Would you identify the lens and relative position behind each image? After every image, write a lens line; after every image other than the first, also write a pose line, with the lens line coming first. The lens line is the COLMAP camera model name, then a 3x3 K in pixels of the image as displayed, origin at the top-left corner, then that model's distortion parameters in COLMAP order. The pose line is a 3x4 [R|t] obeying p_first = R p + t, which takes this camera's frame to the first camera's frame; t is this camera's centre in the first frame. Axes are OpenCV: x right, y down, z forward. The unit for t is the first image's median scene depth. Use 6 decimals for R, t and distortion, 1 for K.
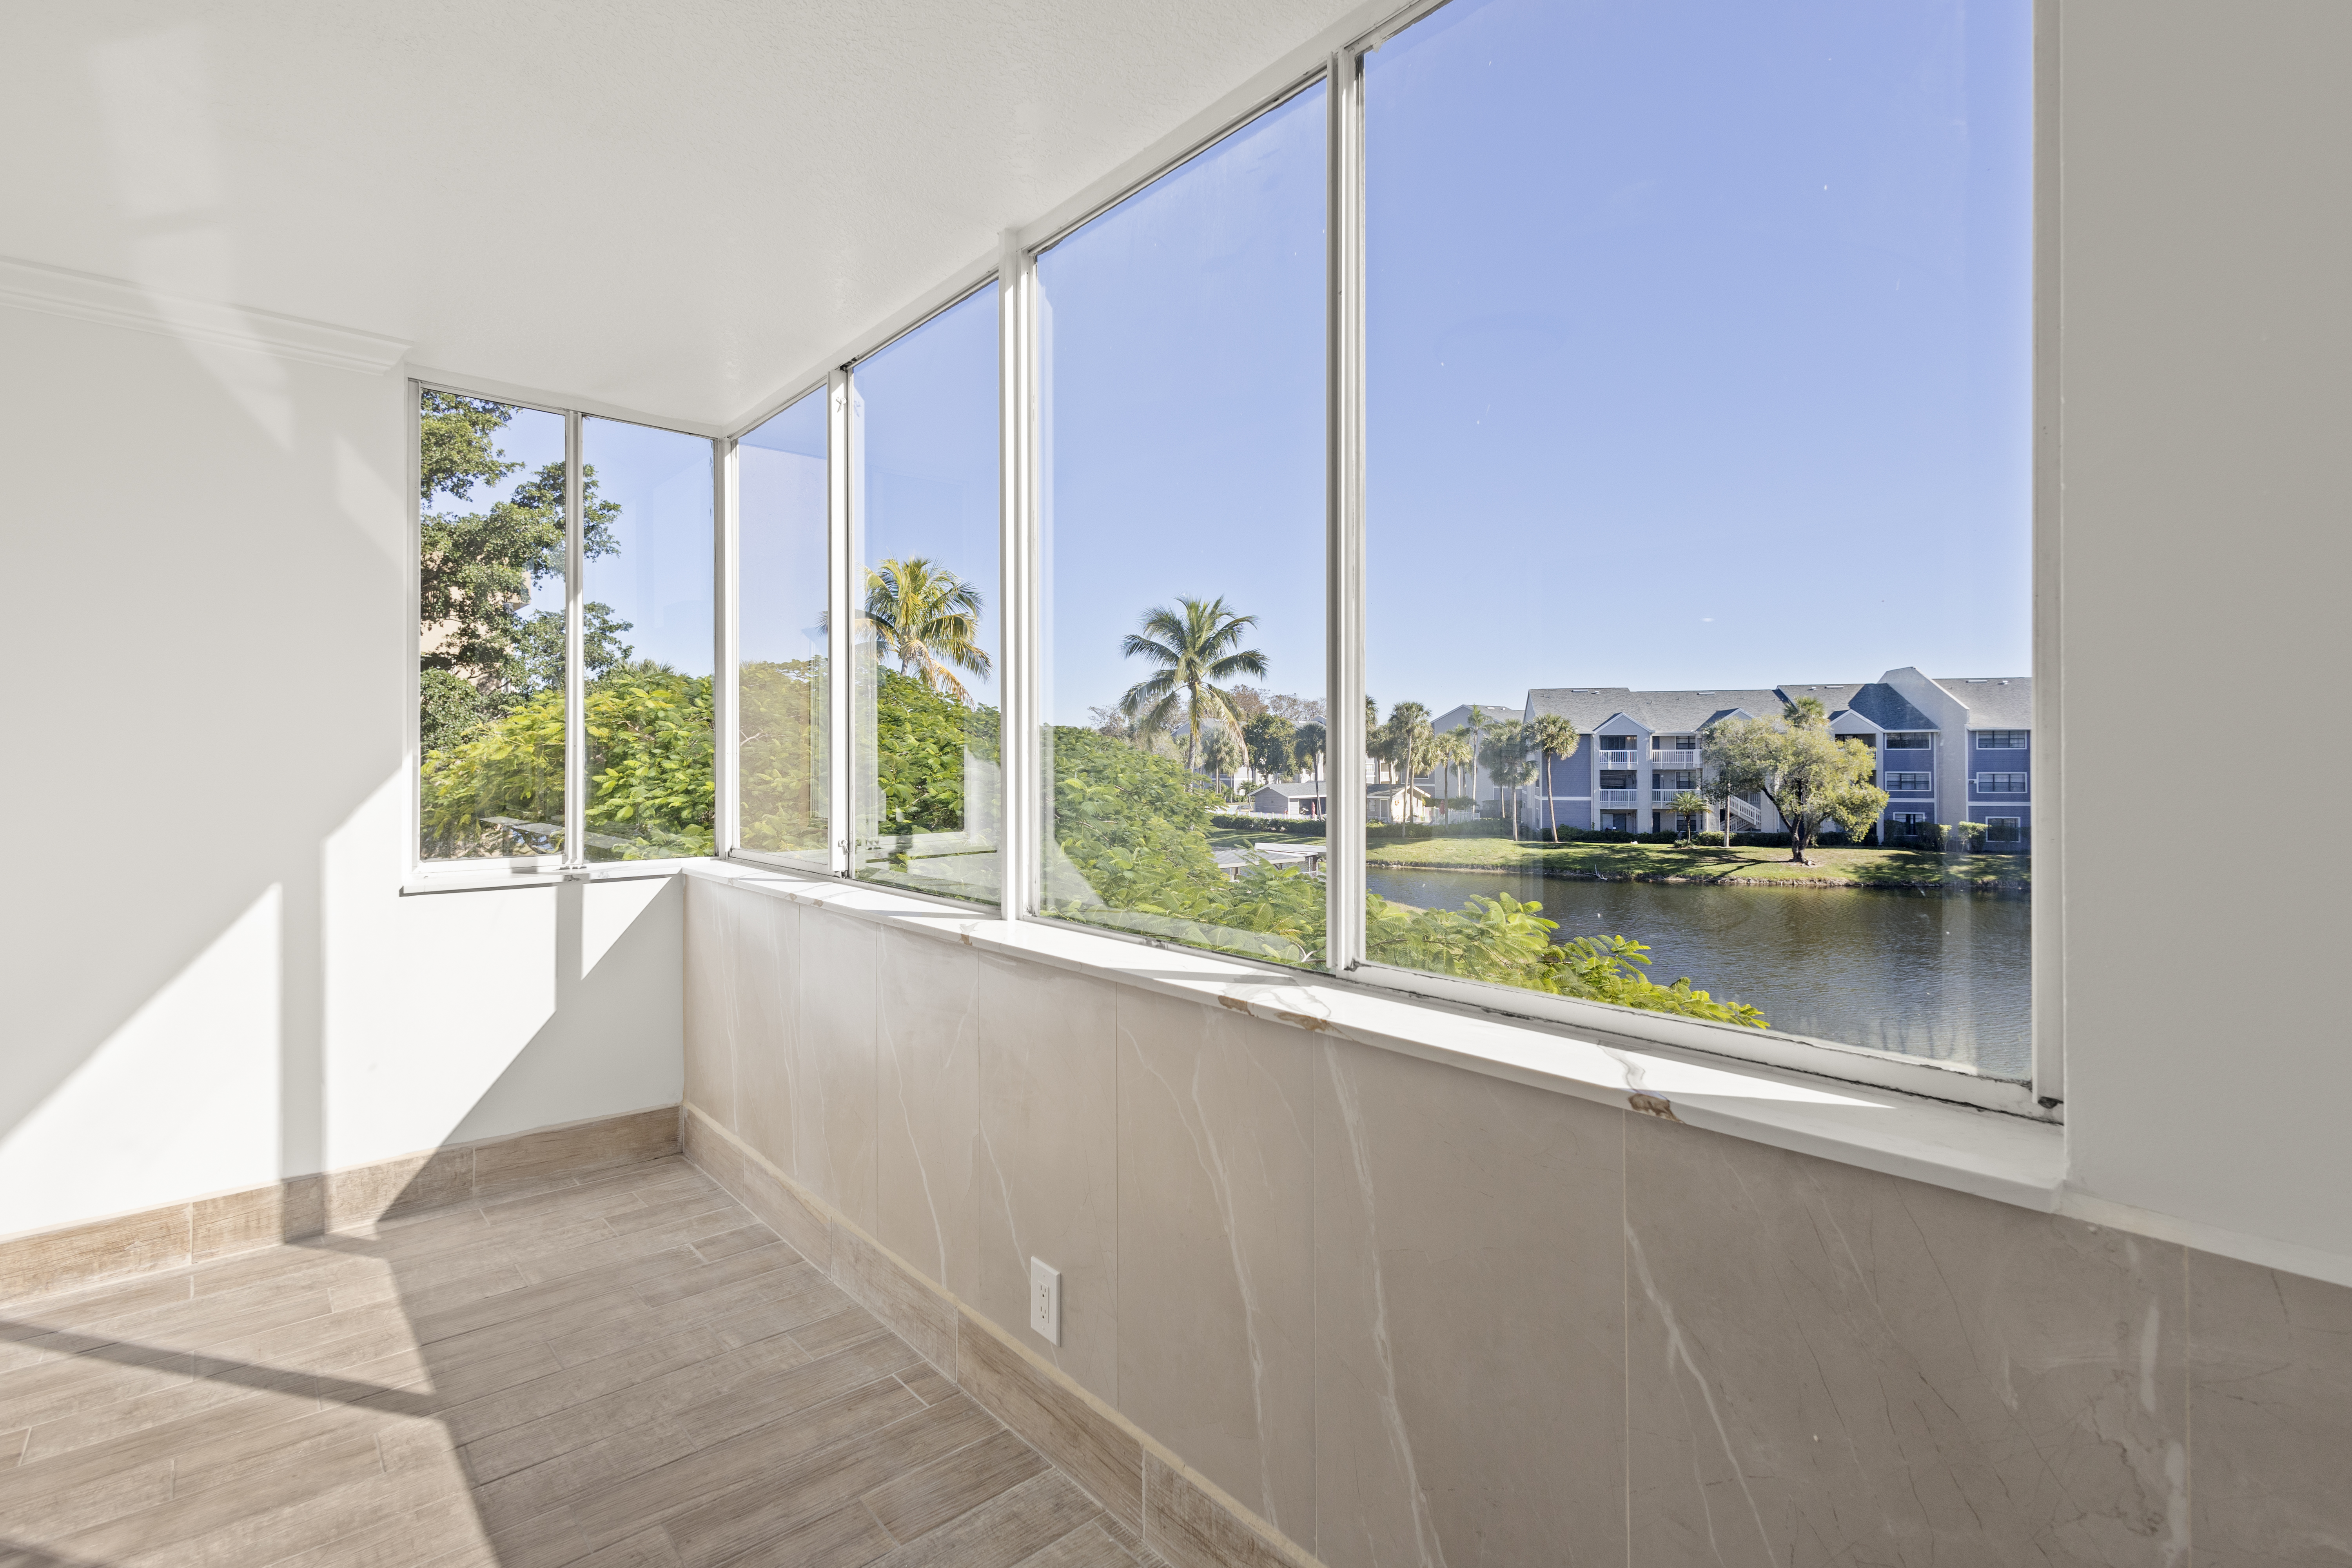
lens RADIAL K [[1094.0, 0, 1176.0], [0, 1094.0, 784.0], [0, 0, 1]] dist [0.009897, -0.000380]
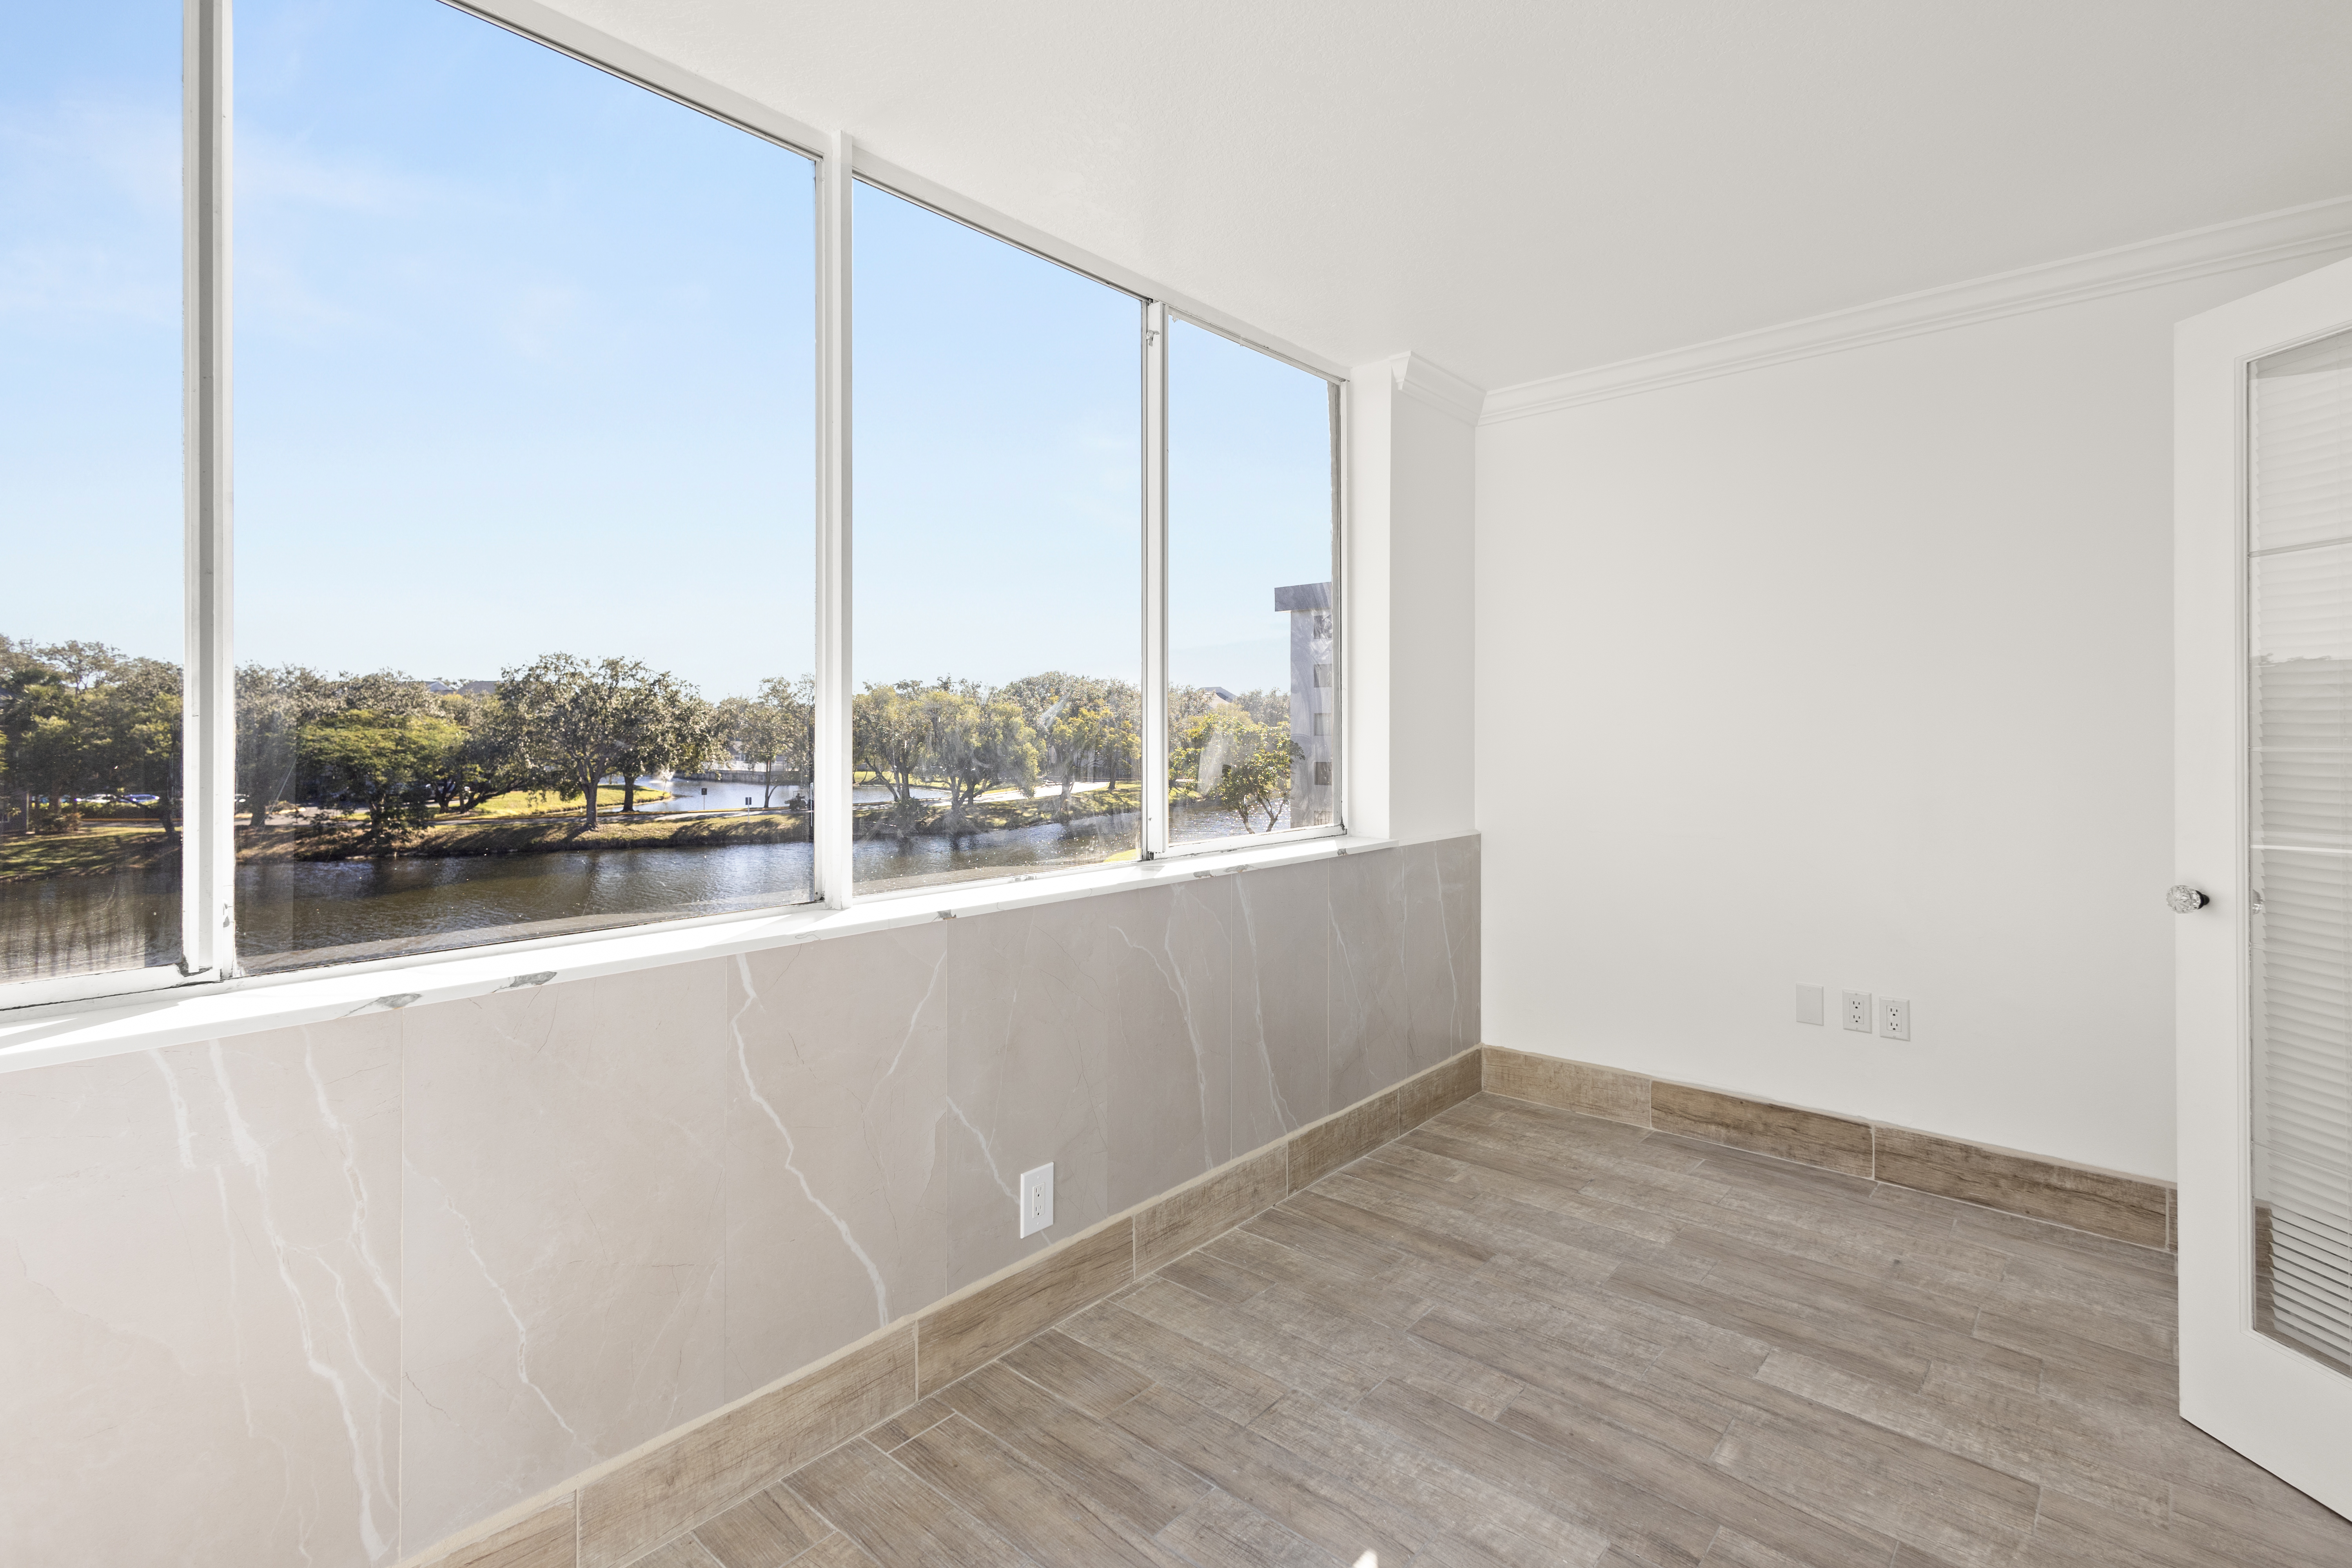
lens RADIAL K [[1095.5, 0, 1176.6], [0, 1095.5, 727.7], [0, 0, 1]] dist [0.001141, -0.000070]
pose [[-0.139132, 0.003044, 0.990269, -1.310232], [0.014897, 0.999889, -0.000980, -0.024879], [-0.990162, 0.014615, -0.139162, 1.025595]]
